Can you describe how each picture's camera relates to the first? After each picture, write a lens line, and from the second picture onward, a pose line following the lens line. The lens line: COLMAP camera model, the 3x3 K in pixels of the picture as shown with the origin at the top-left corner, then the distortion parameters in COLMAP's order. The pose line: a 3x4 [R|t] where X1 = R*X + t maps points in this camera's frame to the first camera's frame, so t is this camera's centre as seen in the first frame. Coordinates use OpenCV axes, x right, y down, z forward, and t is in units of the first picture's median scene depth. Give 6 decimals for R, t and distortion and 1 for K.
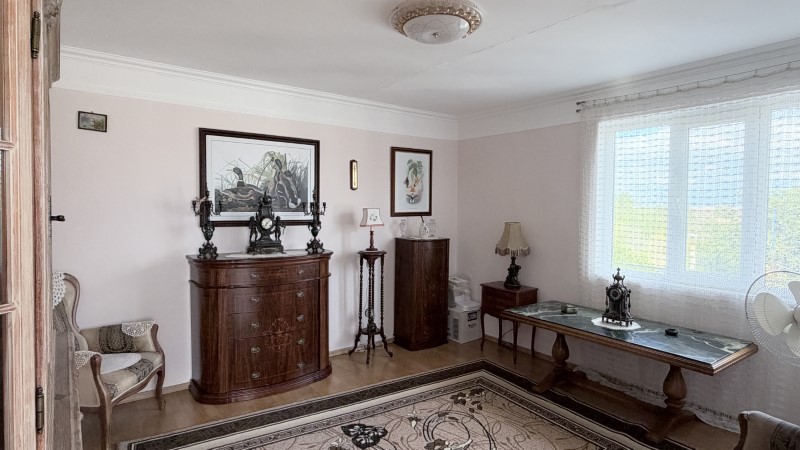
lens RADIAL K [[438.5, 0, 401.8], [0, 438.5, 220.7], [0, 0, 1]] dist [-0.005944, 0.001772]
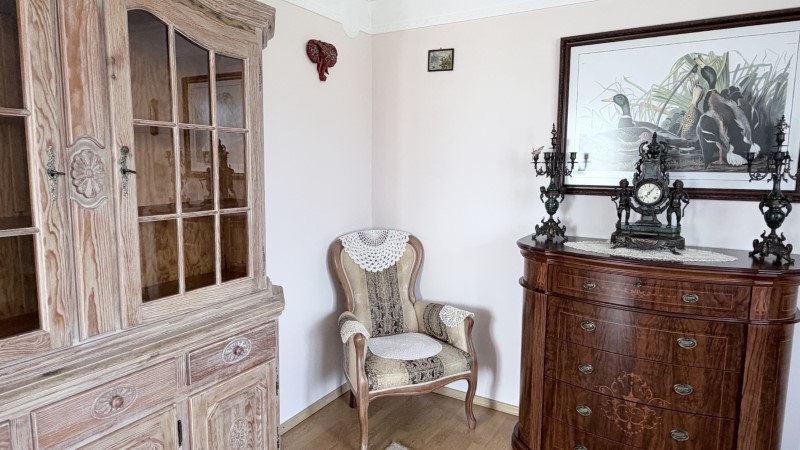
lens RADIAL K [[494.9, 0, 400.2], [0, 494.9, 220.8], [0, 0, 1]] dist [0.007920, -0.000831]
pose [[0.357179, 0.107885, -0.927784, 0.146347], [-0.027324, 0.994089, 0.105075, -0.015425], [0.933636, -0.012180, 0.358016, 0.485557]]
